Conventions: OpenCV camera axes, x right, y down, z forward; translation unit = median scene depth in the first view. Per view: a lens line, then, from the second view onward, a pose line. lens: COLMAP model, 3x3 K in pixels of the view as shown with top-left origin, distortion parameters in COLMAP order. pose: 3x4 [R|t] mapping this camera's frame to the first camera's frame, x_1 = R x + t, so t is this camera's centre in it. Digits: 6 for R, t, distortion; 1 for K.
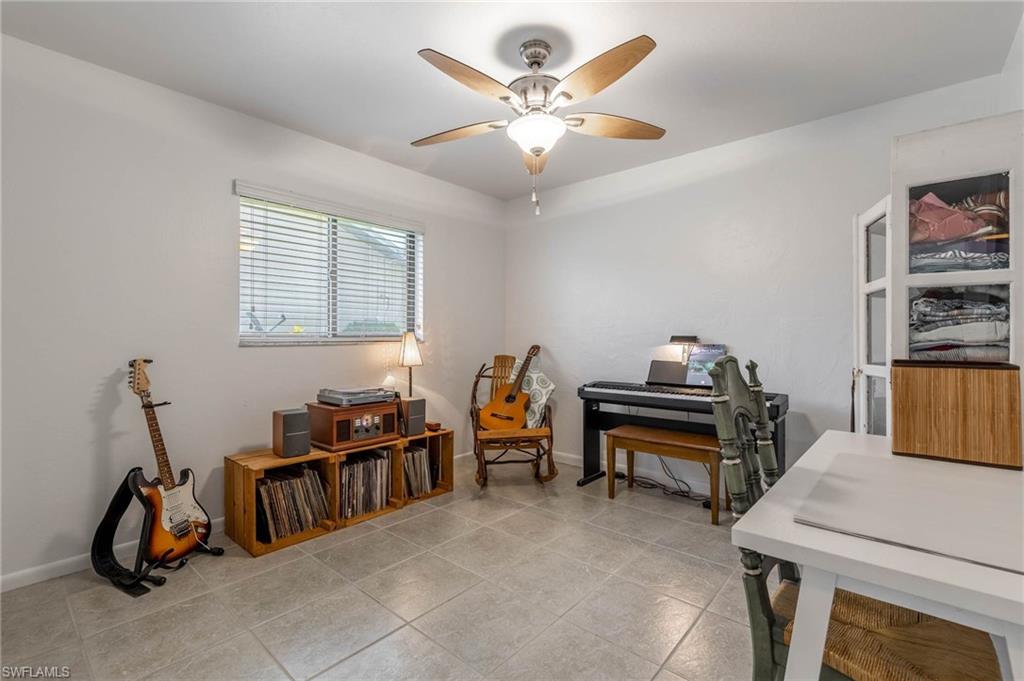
lens RADIAL K [[444.8, 0, 516.4], [0, 444.8, 336.7], [0, 0, 1]] dist [0.004226, 0.001007]
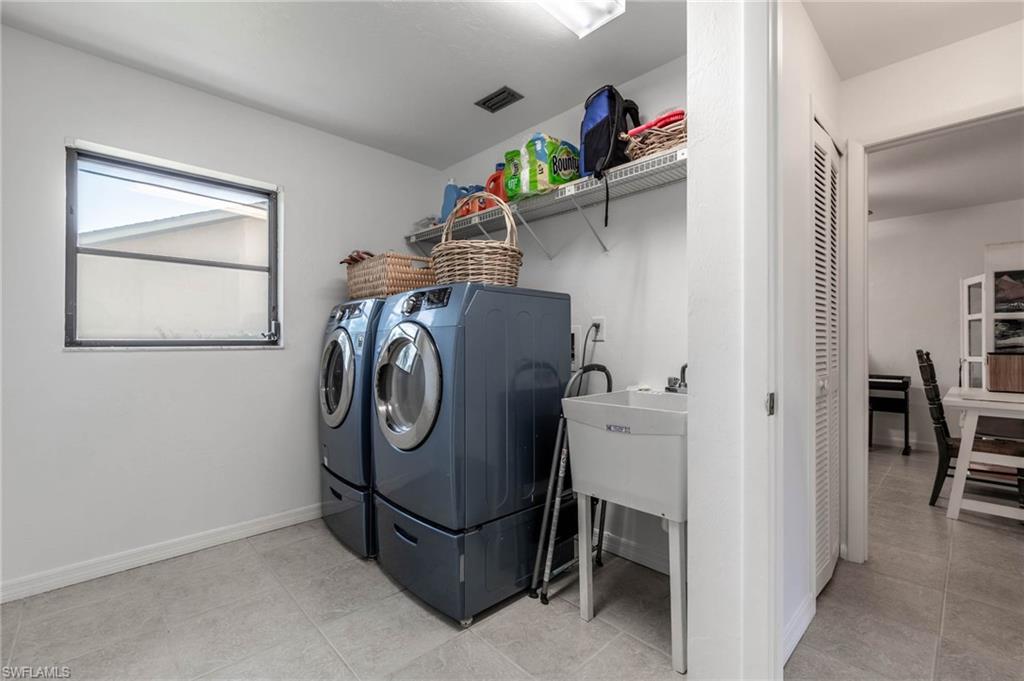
lens RADIAL K [[444.8, 0, 508.0], [0, 444.8, 344.1], [0, 0, 1]] dist [0.004226, 0.001007]
pose [[0.997009, -0.000281, -0.077279, -1.272250], [0.000193, 0.999999, -0.001146, 0.012337], [0.077280, 0.001128, 0.997009, -1.309506]]
